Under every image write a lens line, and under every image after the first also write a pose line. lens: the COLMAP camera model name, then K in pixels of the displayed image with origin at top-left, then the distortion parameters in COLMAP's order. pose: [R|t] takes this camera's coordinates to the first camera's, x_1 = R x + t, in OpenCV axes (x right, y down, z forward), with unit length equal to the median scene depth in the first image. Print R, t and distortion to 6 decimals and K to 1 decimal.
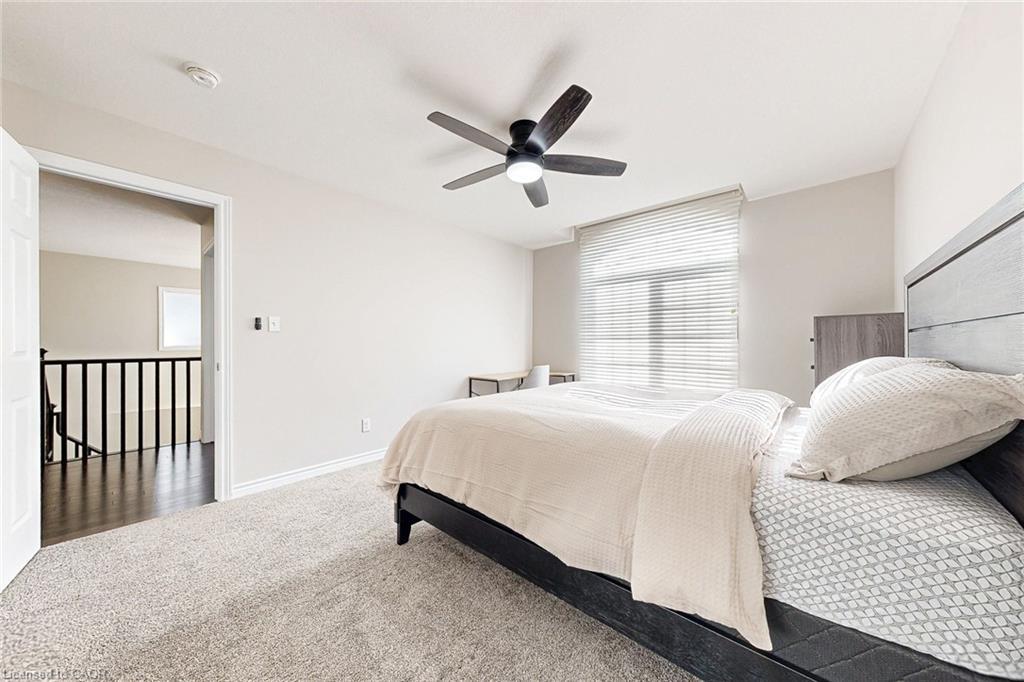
lens RADIAL K [[347.2, 0, 512.7], [0, 347.2, 340.7], [0, 0, 1]] dist [-0.009900, -0.000009]
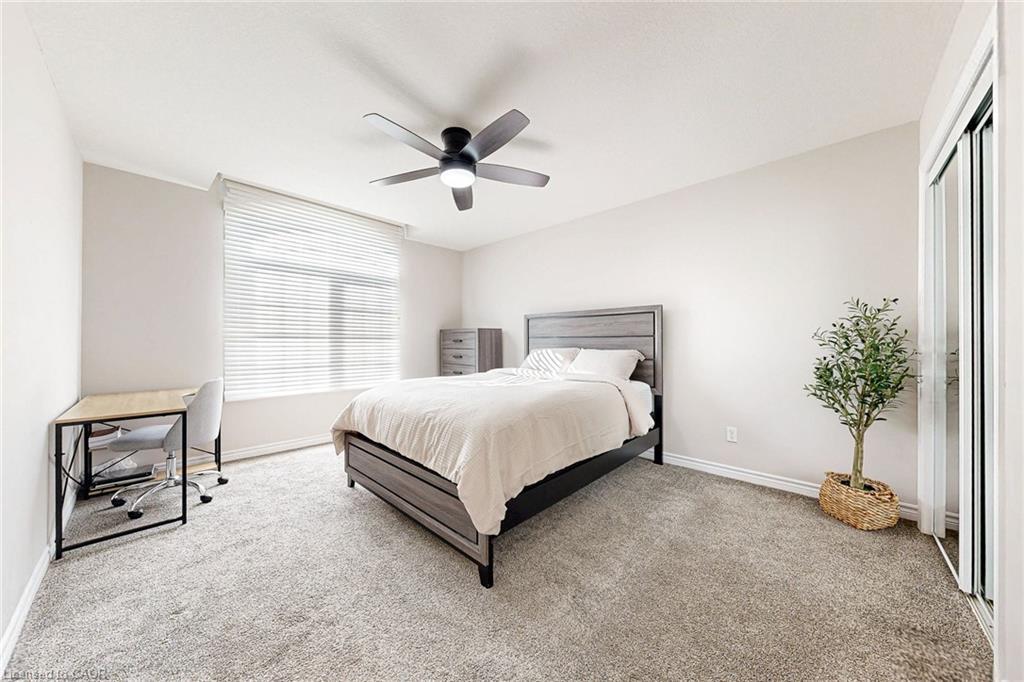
lens RADIAL K [[347.2, 0, 511.8], [0, 347.2, 343.4], [0, 0, 1]] dist [-0.009900, -0.000009]
pose [[0.017584, 0.003380, 0.999840, -0.591560], [-0.002871, 0.999990, -0.003330, 0.010796], [-0.999841, -0.002812, 0.017593, 0.489764]]
